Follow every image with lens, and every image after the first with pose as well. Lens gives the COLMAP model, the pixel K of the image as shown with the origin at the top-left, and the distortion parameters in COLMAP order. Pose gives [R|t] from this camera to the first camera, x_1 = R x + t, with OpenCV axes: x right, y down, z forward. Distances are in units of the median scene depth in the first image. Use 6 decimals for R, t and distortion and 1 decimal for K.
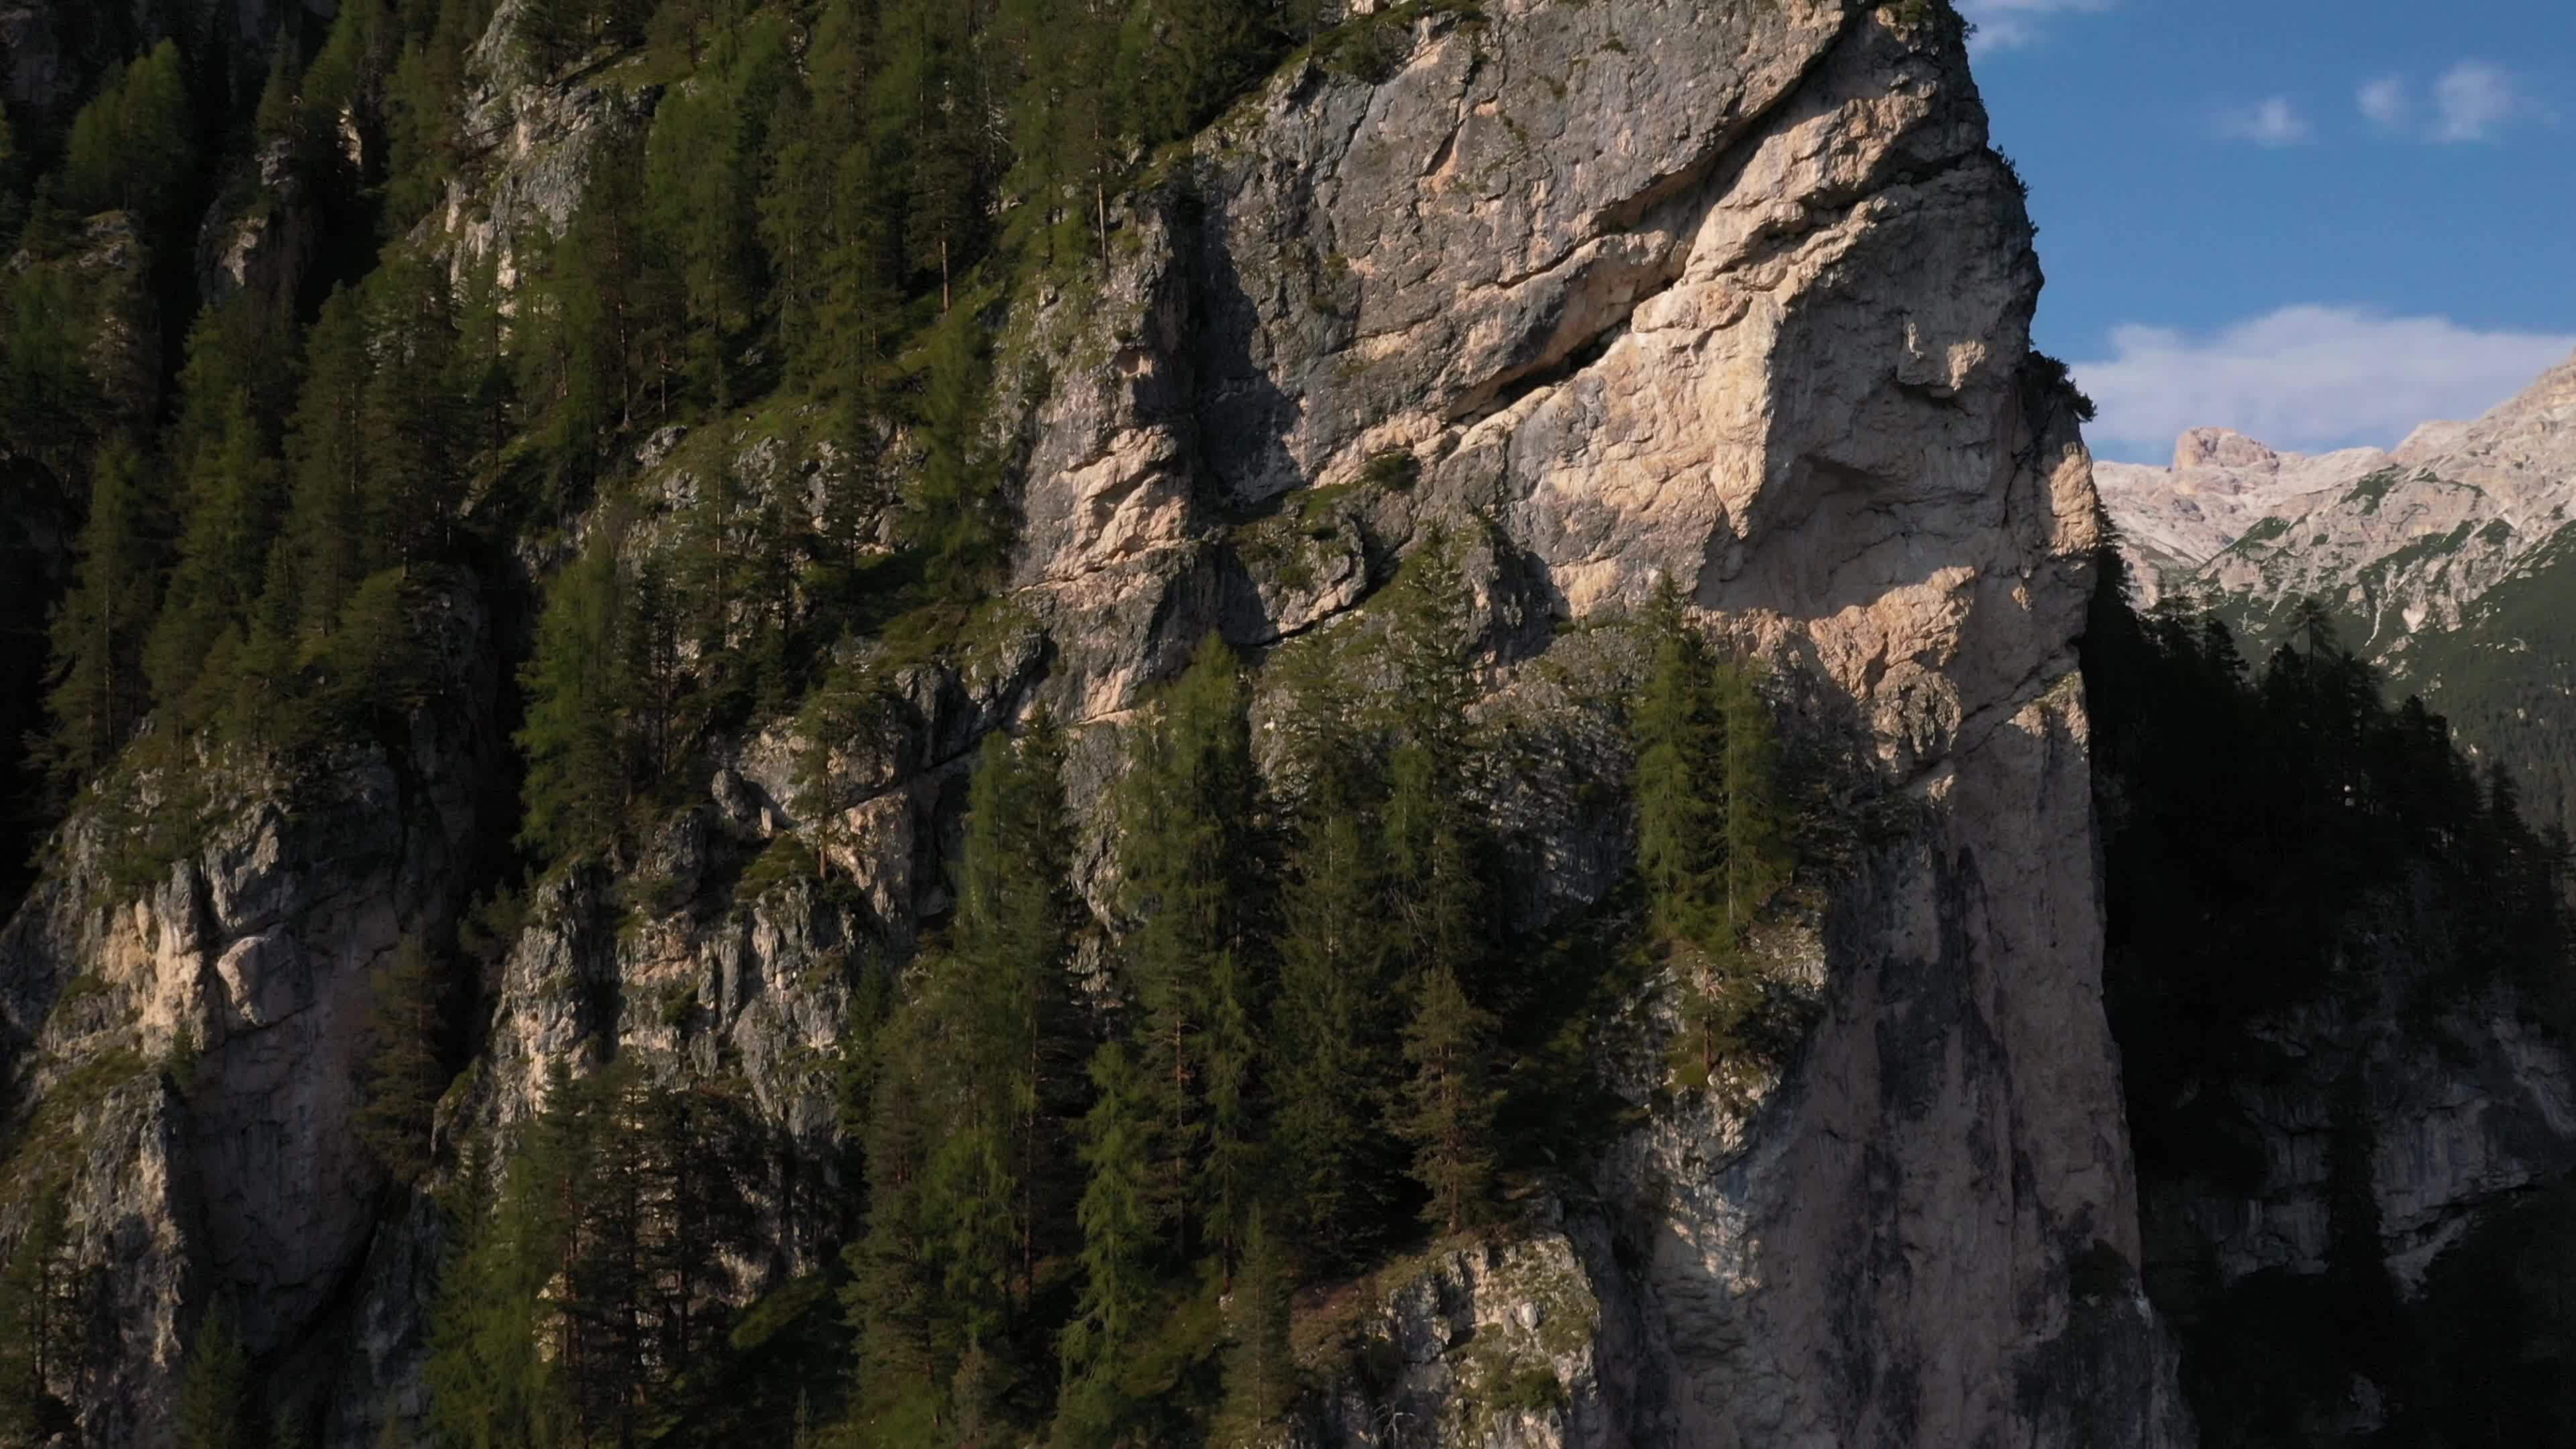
lens RADIAL K [[2117.8, 0, 1272.7], [0, 2117.8, 729.9], [0, 0, 1]] dist [-0.003778, 0.002101]
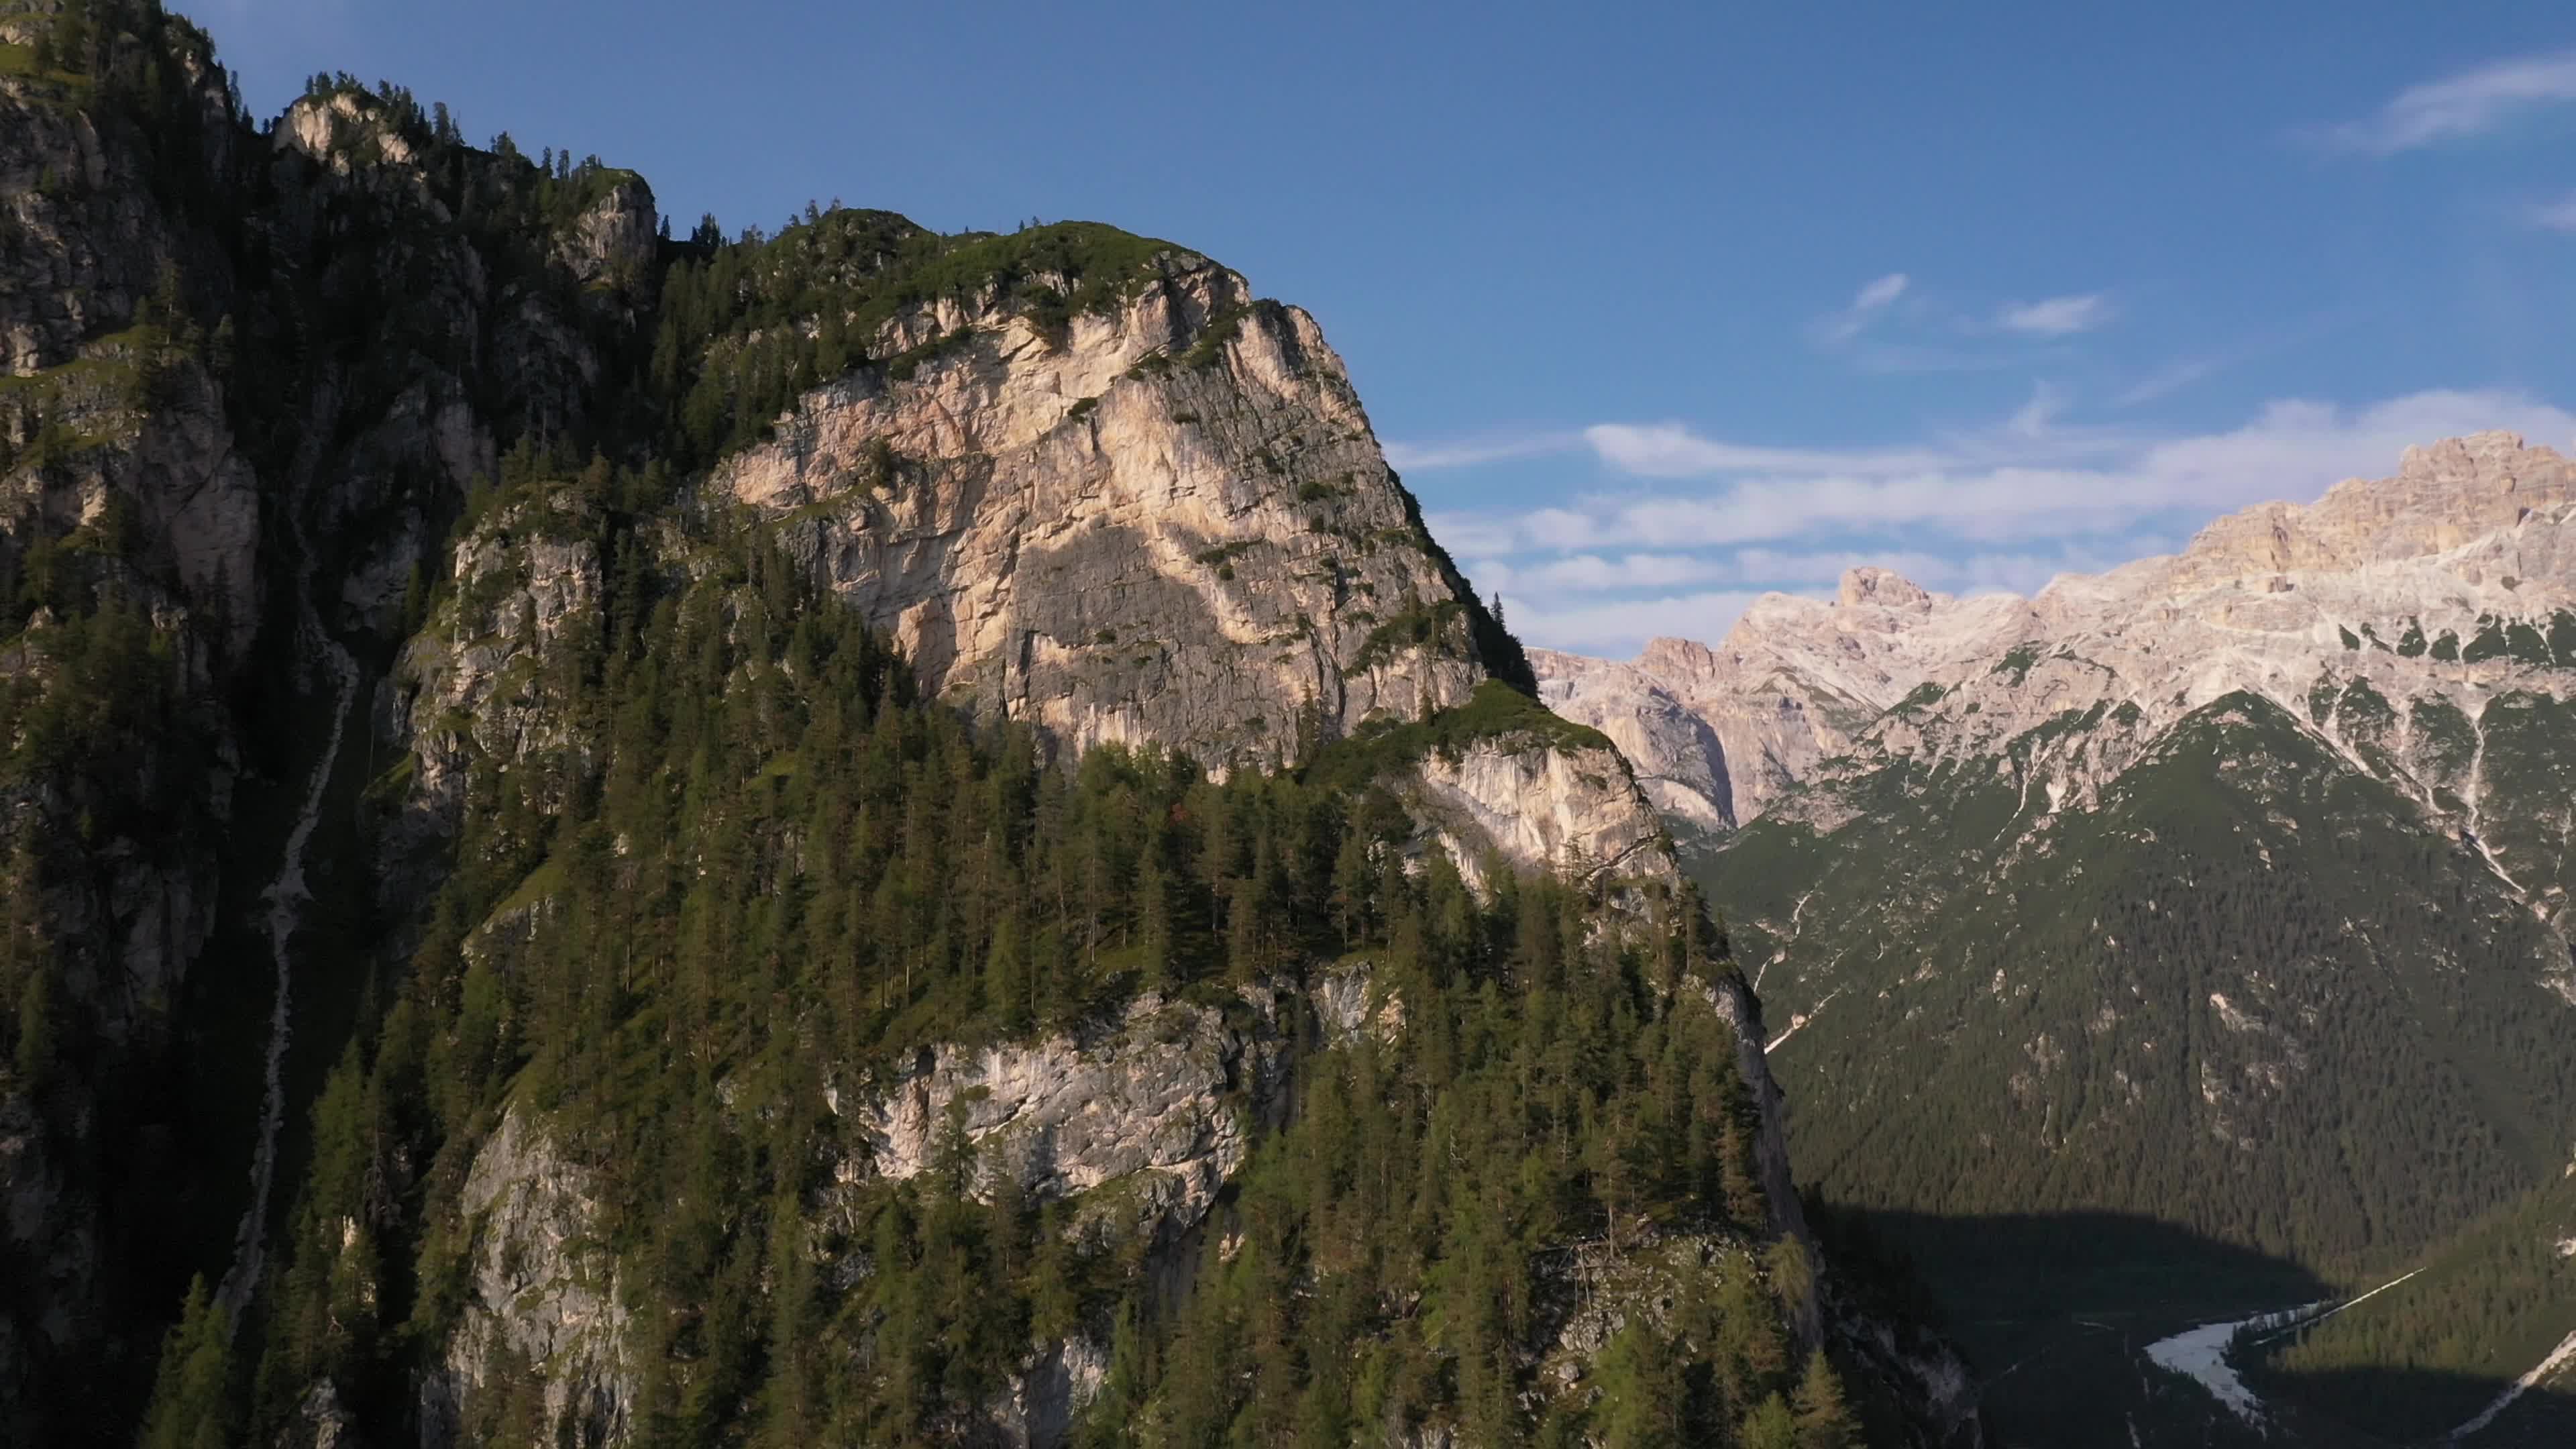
lens RADIAL K [[2117.8, 0, 1274.9], [0, 2117.8, 734.5], [0, 0, 1]] dist [-0.003778, 0.002101]
pose [[0.988667, 0.018420, 0.148993, -0.353260], [-0.015345, 0.999646, -0.021757, -1.178676], [-0.149341, 0.019224, 0.988599, -0.180983]]
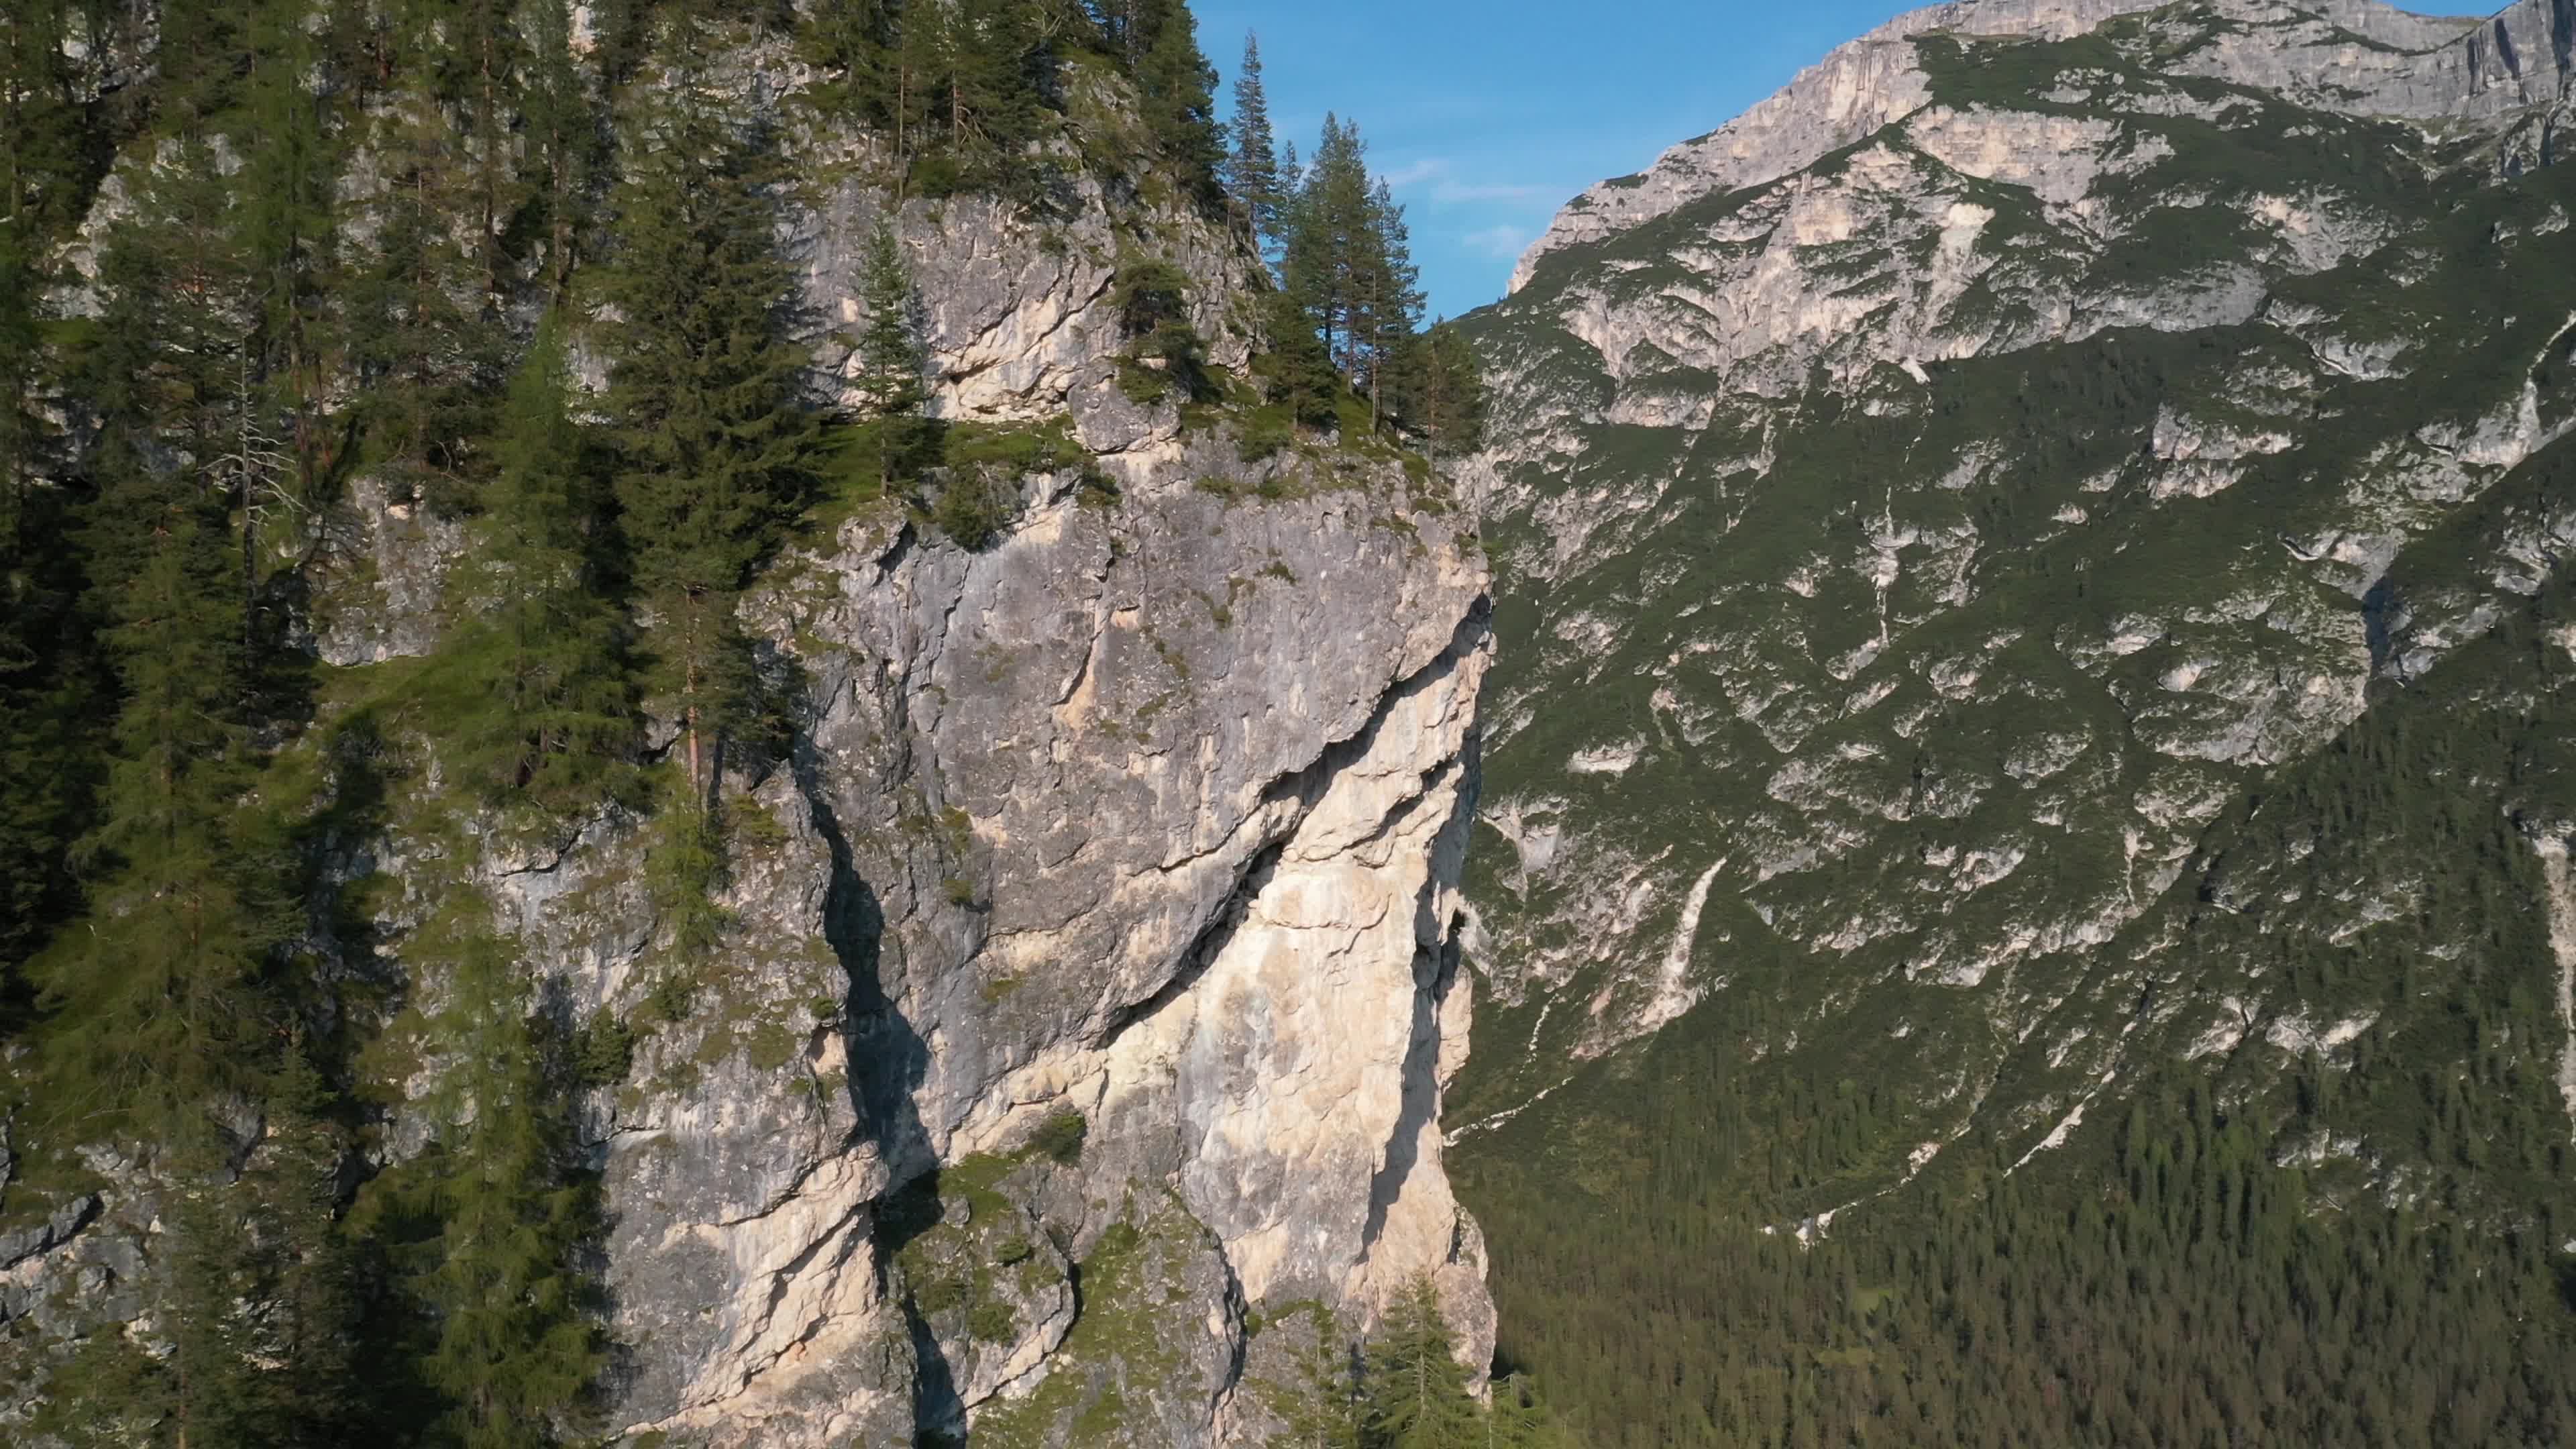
lens RADIAL K [[2117.8, 0, 1304.2], [0, 2117.8, 729.3], [0, 0, 1]] dist [-0.003778, 0.002101]
pose [[0.598497, 0.005283, 0.801108, -0.473695], [-0.066495, 0.996855, 0.043103, -0.295680], [-0.798361, -0.079067, 0.596966, 0.502727]]
